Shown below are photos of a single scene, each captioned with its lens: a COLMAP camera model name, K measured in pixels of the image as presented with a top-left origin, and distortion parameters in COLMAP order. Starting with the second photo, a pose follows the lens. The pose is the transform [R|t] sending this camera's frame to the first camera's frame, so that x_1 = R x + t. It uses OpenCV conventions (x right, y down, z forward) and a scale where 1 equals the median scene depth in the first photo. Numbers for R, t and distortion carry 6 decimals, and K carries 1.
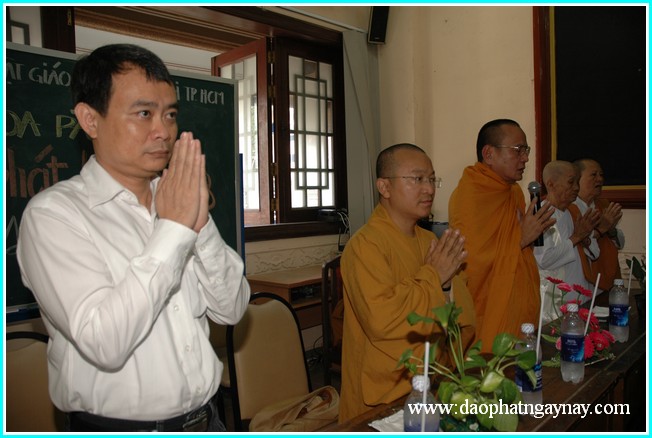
lens RADIAL K [[525.4, 0, 324.6], [0, 525.4, 221.1], [0, 0, 1]] dist [-0.005285, 0.011244]
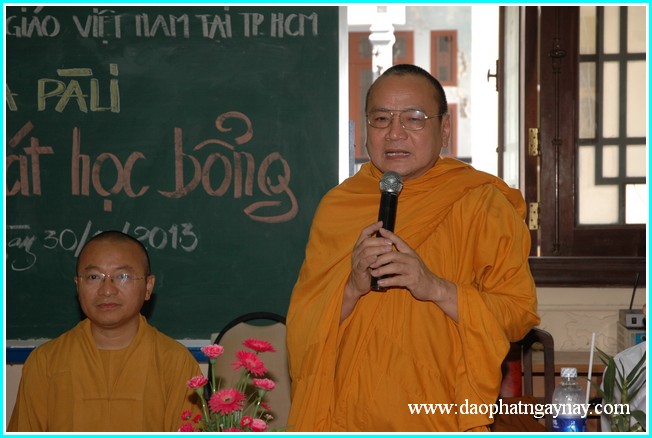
lens RADIAL K [[1472.2, 0, 327.5], [0, 1472.2, 217.8], [0, 0, 1]] dist [0.271796, 0.000000]
pose [[0.681248, 0.036316, -0.731151, 1.200786], [-0.048176, 0.998828, 0.004725, -0.043310], [0.730466, 0.032005, 0.682199, -0.075946]]
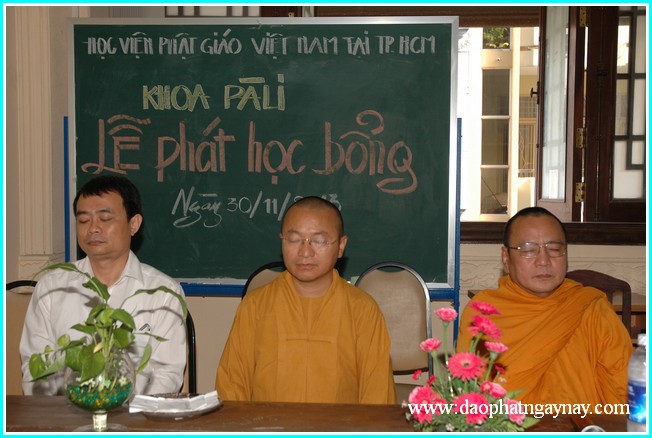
lens RADIAL K [[824.5, 0, 322.8], [0, 824.5, 218.7], [0, 0, 1]] dist [0.011559, 0.000000]
pose [[0.667494, 0.065779, -0.741704, 0.716060], [-0.060452, 0.997590, 0.034070, -0.022536], [0.742157, 0.022096, 0.669861, 0.132941]]
